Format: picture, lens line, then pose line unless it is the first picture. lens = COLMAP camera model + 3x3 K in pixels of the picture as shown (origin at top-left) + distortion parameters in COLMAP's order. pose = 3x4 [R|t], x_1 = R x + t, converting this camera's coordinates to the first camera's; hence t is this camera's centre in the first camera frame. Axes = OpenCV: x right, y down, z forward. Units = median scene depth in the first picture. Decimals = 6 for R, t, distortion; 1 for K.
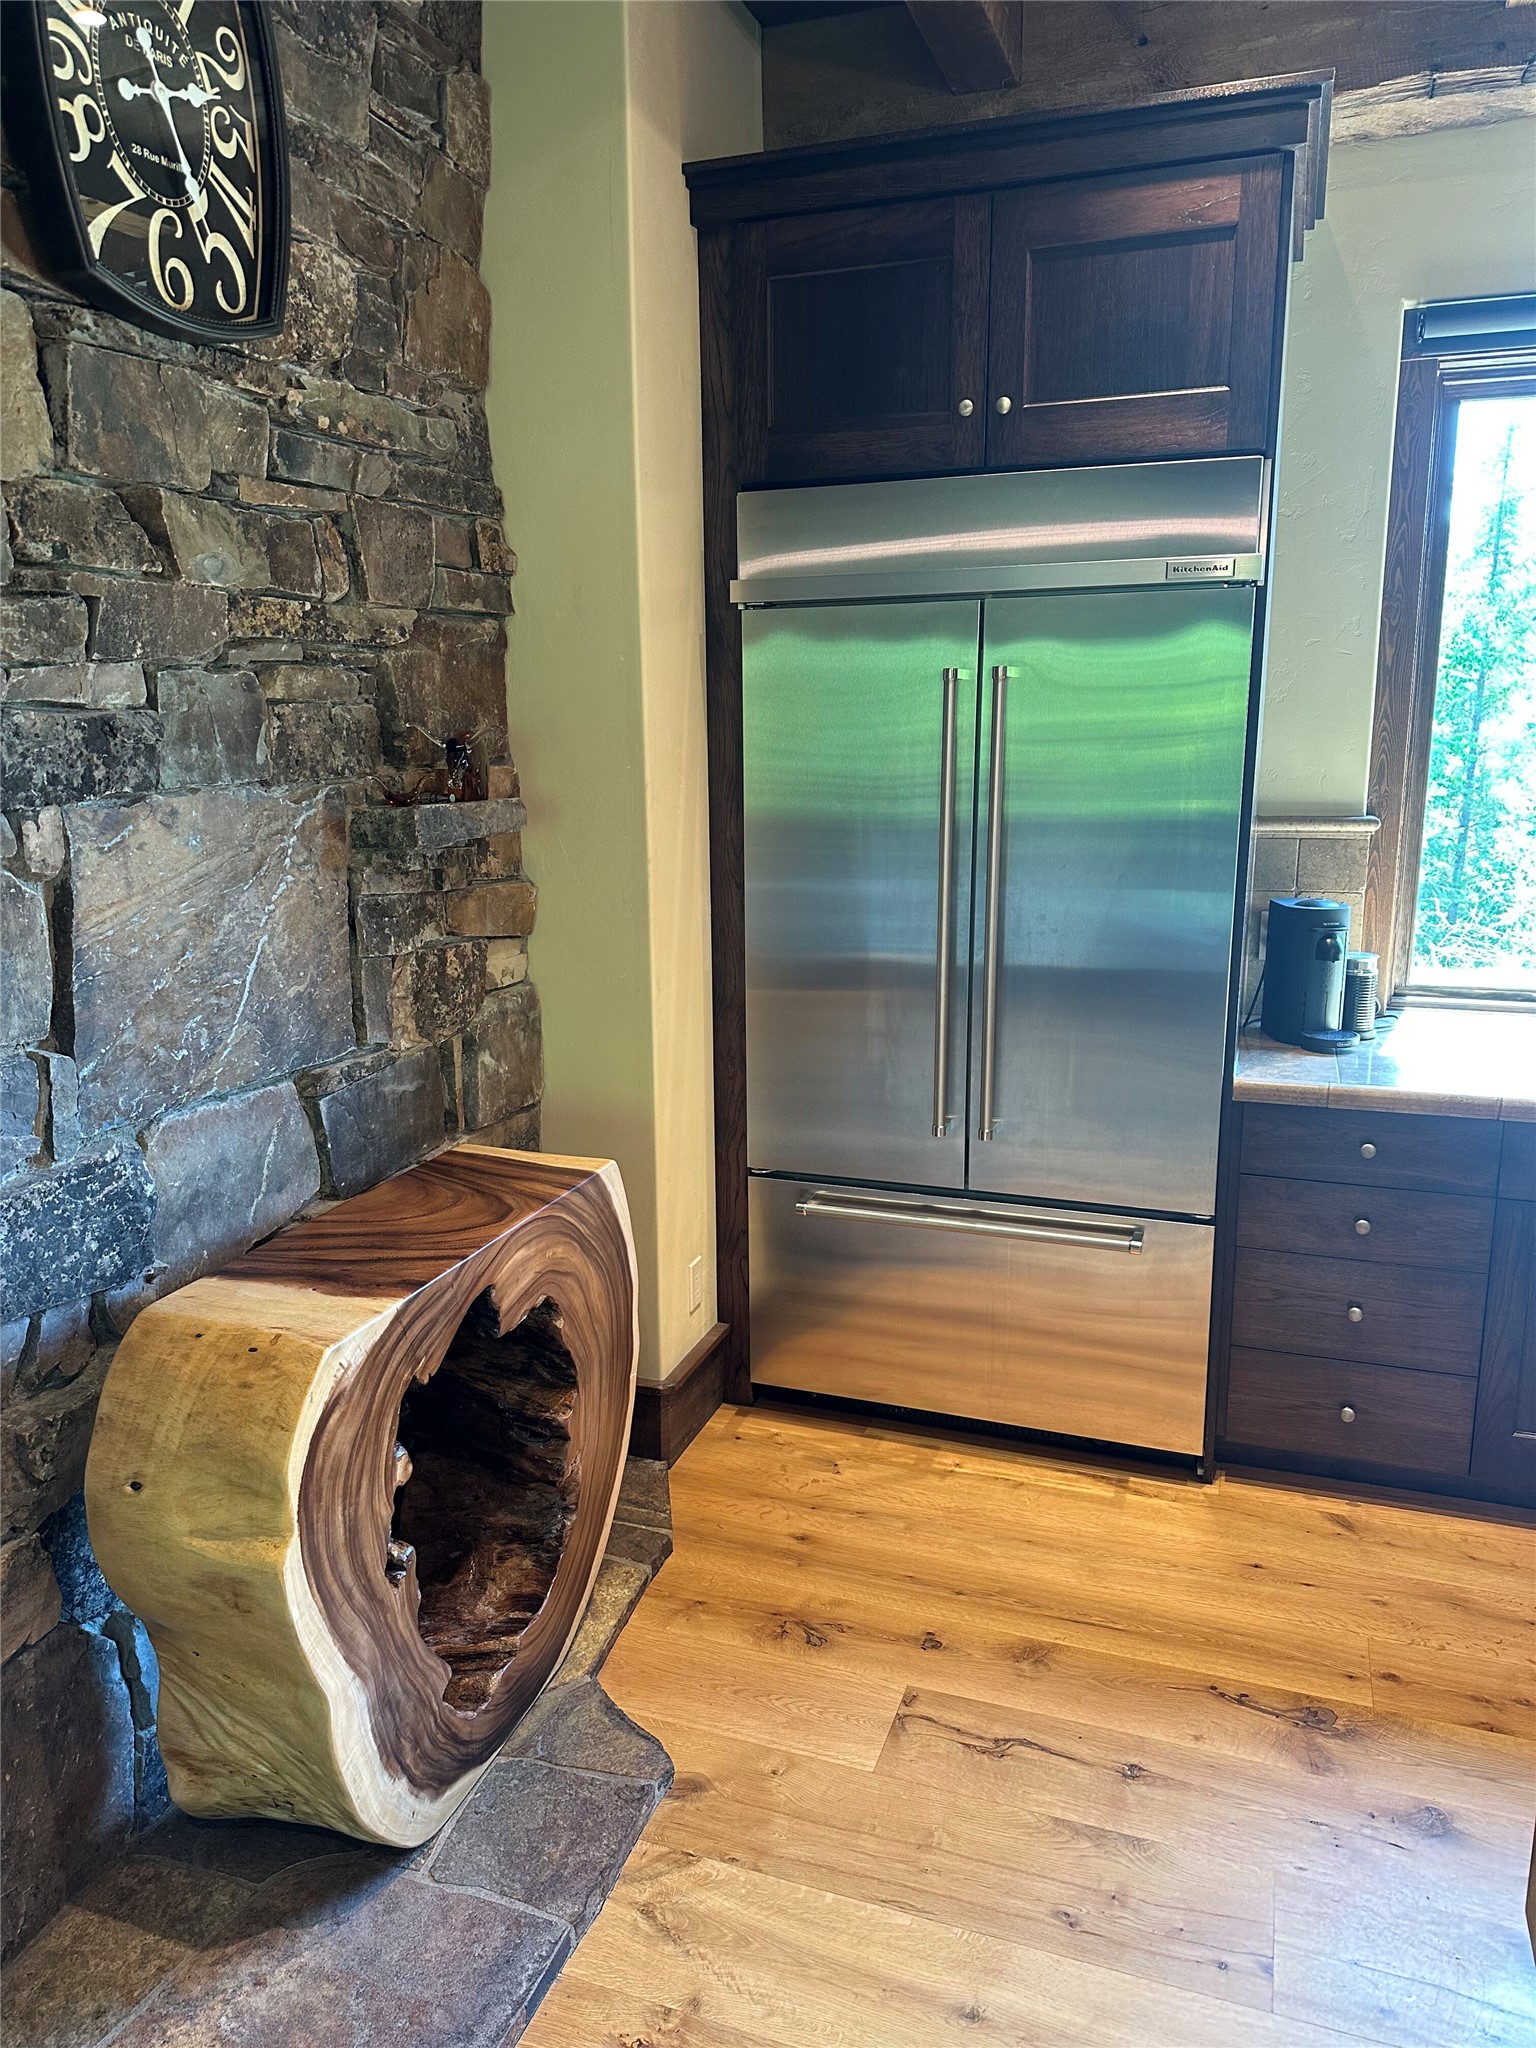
lens RADIAL K [[1450.7, 0, 768.9], [0, 1450.7, 1029.5], [0, 0, 1]] dist [0.013784, -0.022605]
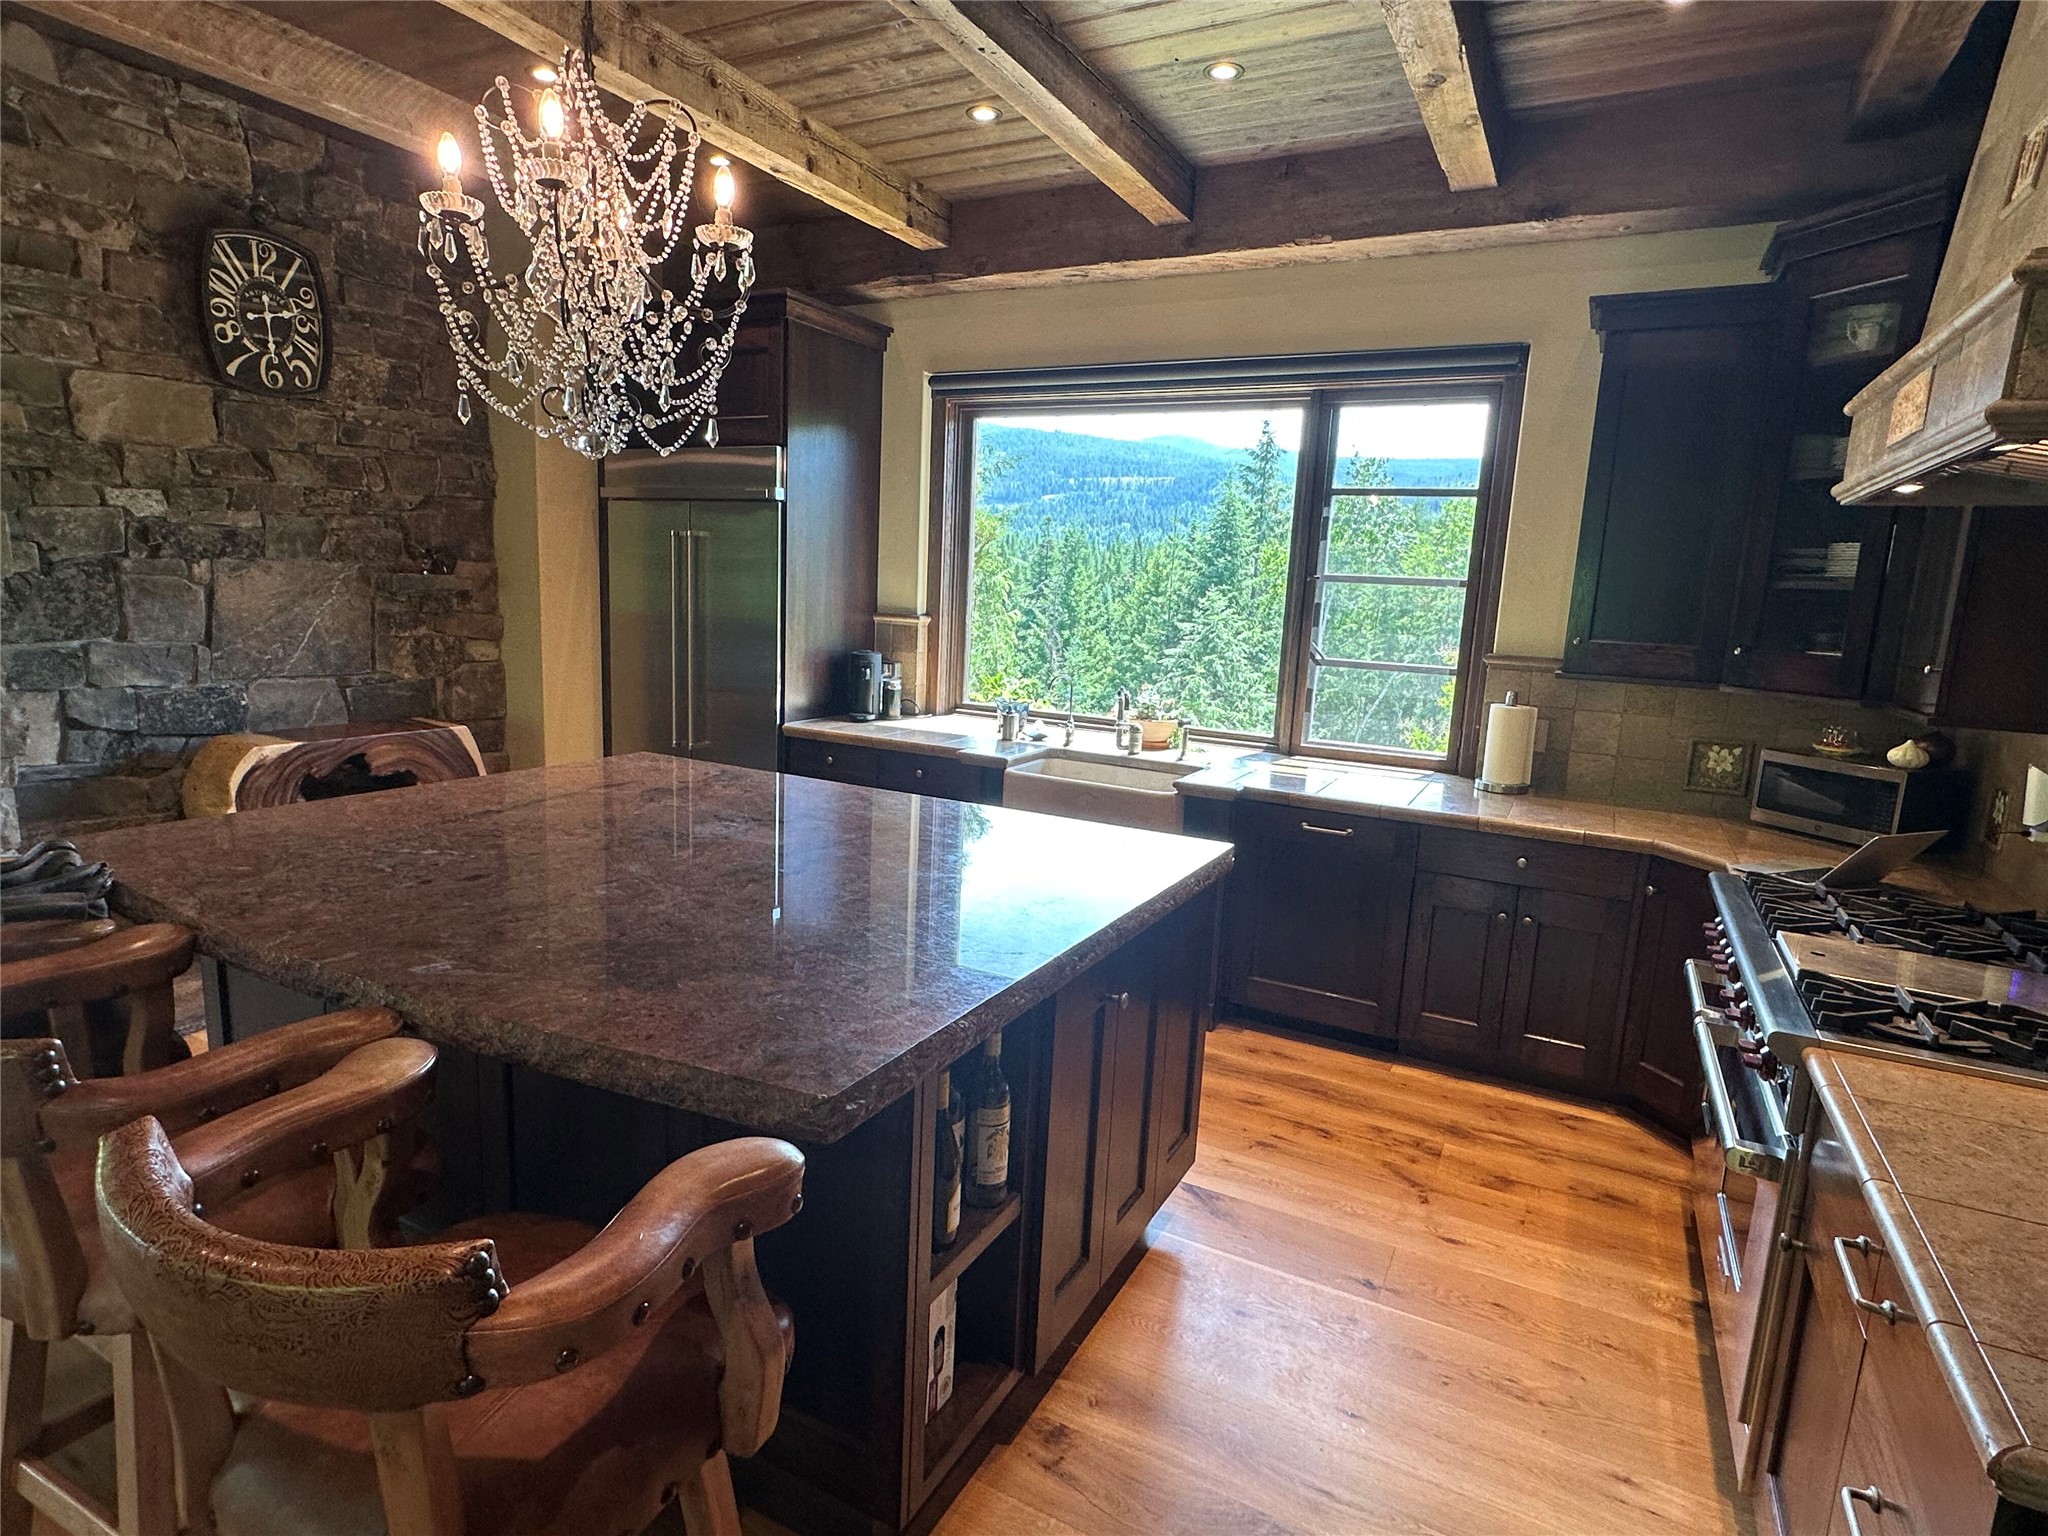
lens RADIAL K [[1096.8, 0, 1023.2], [0, 1096.8, 763.0], [0, 0, 1]] dist [-0.004217, 0.000092]
pose [[0.988022, 0.078166, -0.133049, 1.259373], [-0.083574, 0.995867, -0.035550, 0.167807], [0.129721, 0.046243, 0.990472, -0.809538]]
